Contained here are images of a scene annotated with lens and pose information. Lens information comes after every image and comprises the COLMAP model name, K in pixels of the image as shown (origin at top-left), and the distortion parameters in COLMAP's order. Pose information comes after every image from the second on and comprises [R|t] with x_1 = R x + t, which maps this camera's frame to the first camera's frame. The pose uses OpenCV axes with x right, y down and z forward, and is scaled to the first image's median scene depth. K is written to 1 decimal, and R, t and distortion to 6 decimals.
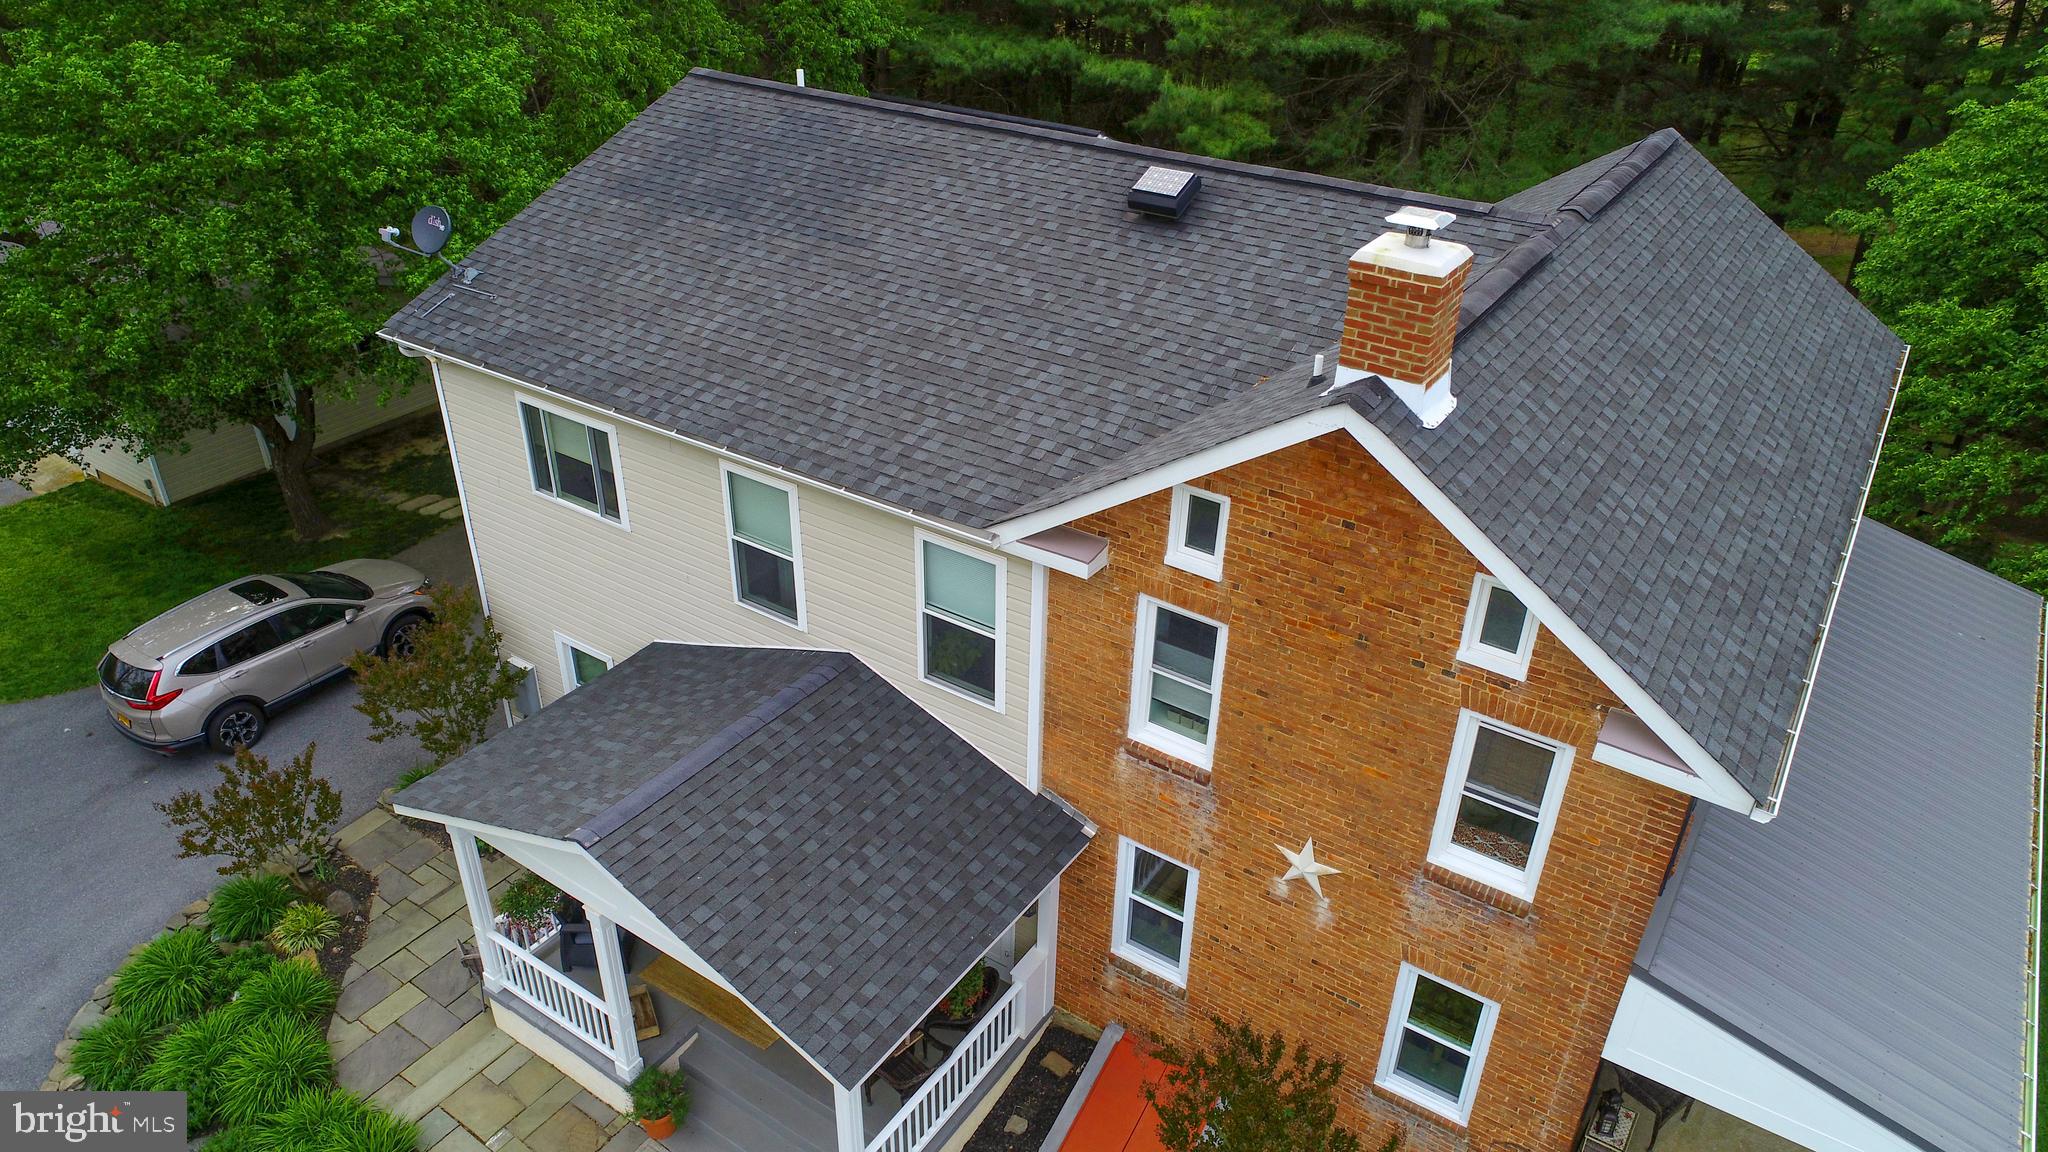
lens RADIAL K [[1332.3, 0, 1030.2], [0, 1332.3, 577.7], [0, 0, 1]] dist [0.007558, 0.001545]
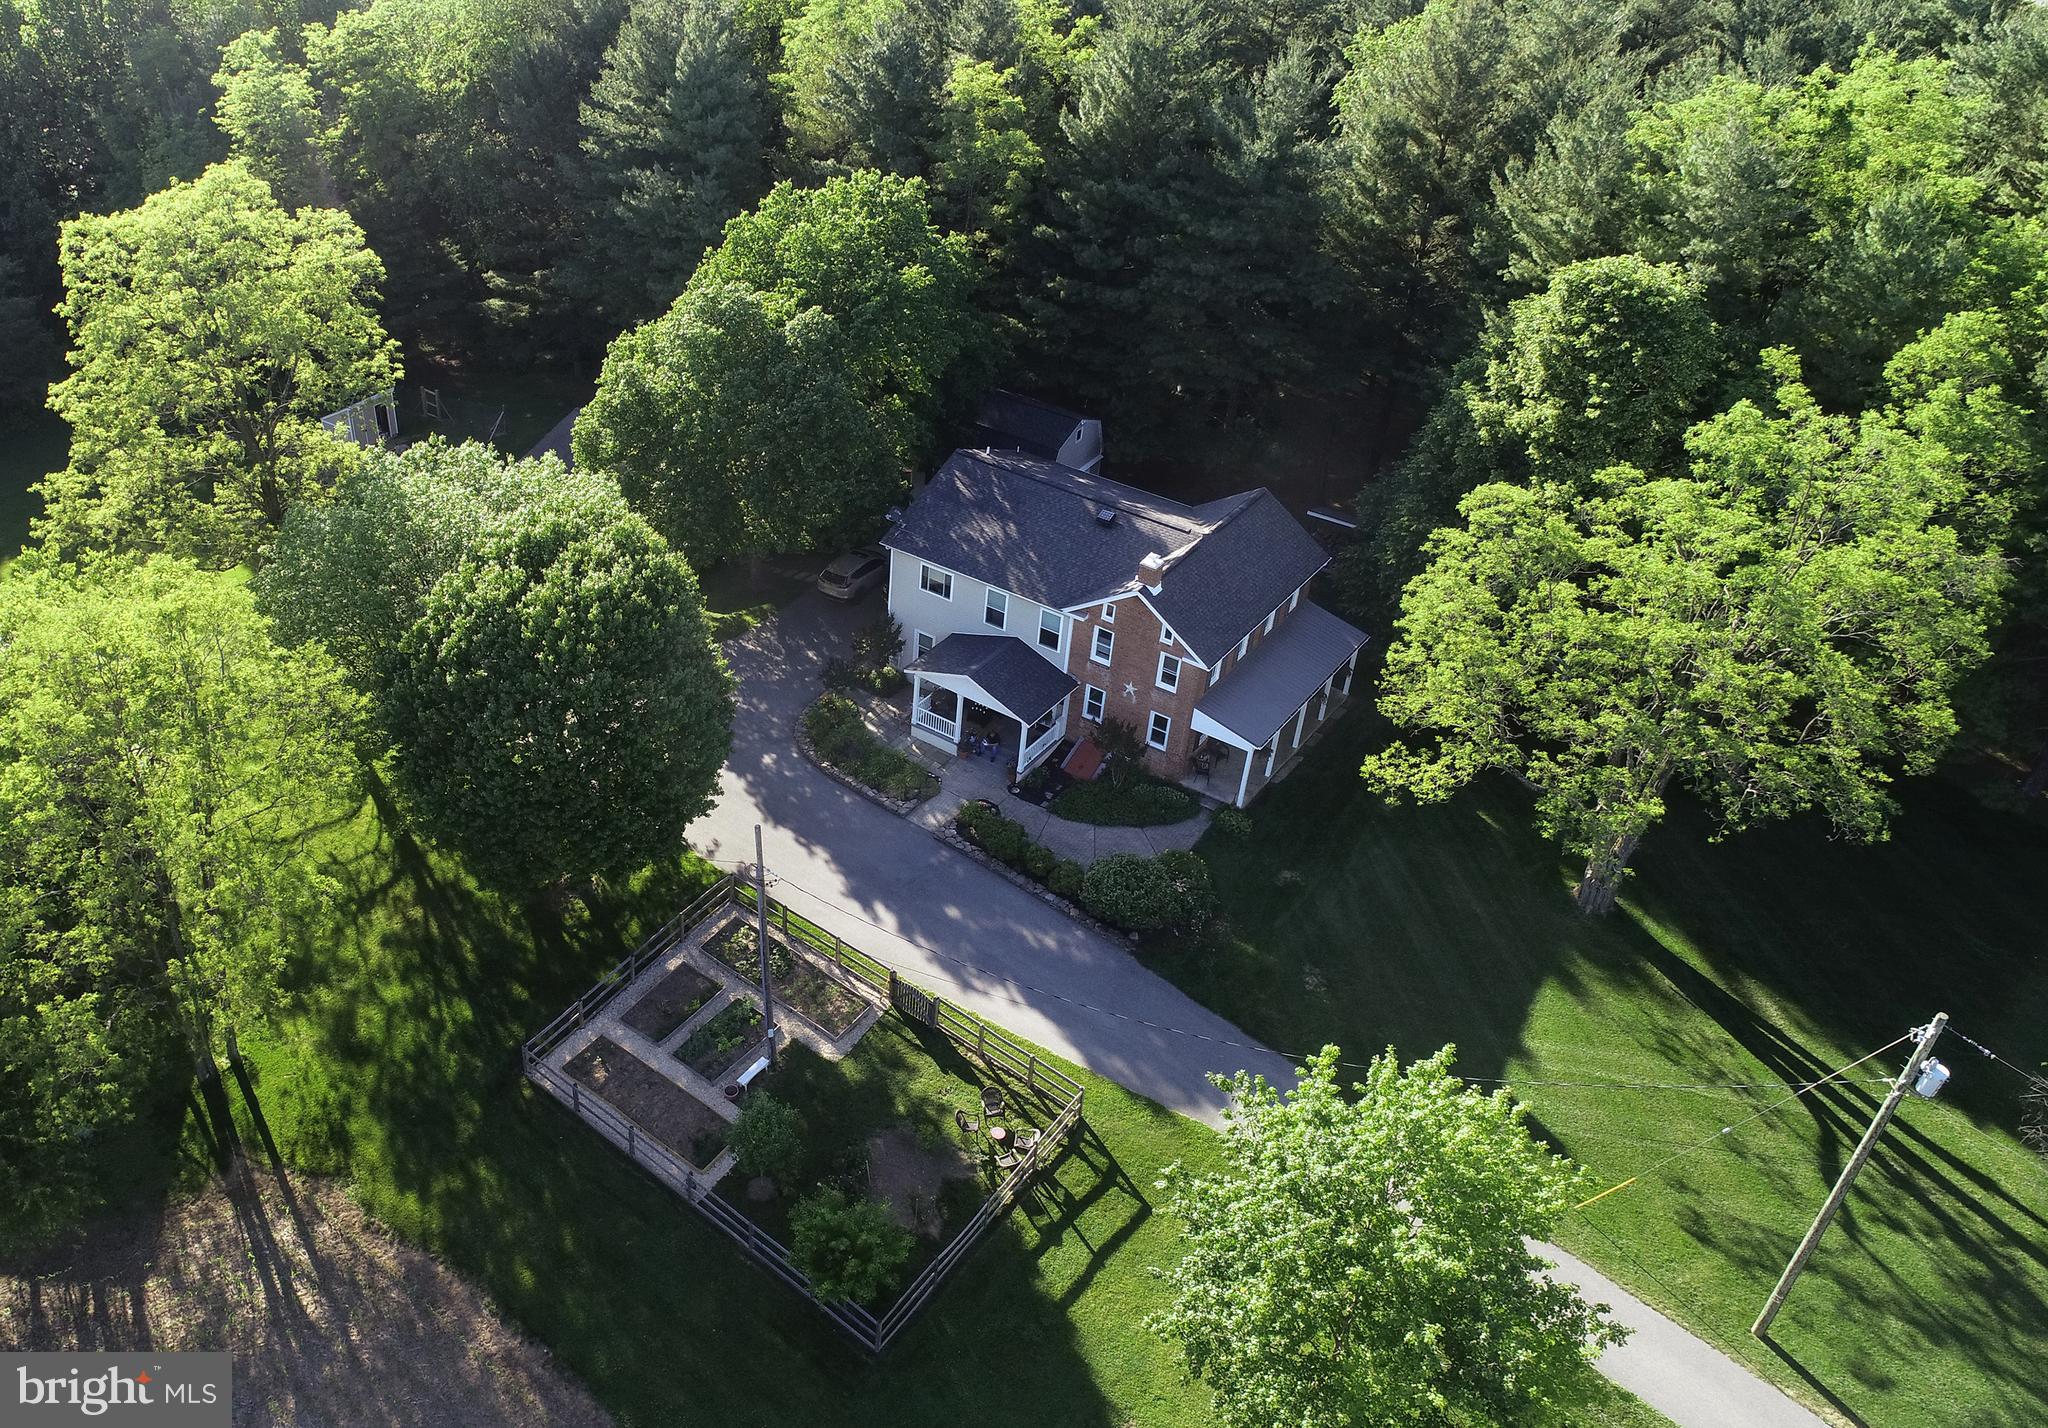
lens RADIAL K [[1498.5, 0, 1022.5], [0, 1498.5, 711.4], [0, 0, 1]] dist [-0.001571, -0.000011]
pose [[0.996067, 0.024901, 0.085034, -0.534195], [-0.032787, 0.995159, 0.092644, -0.146284], [-0.082316, -0.095068, 0.992062, -3.667530]]
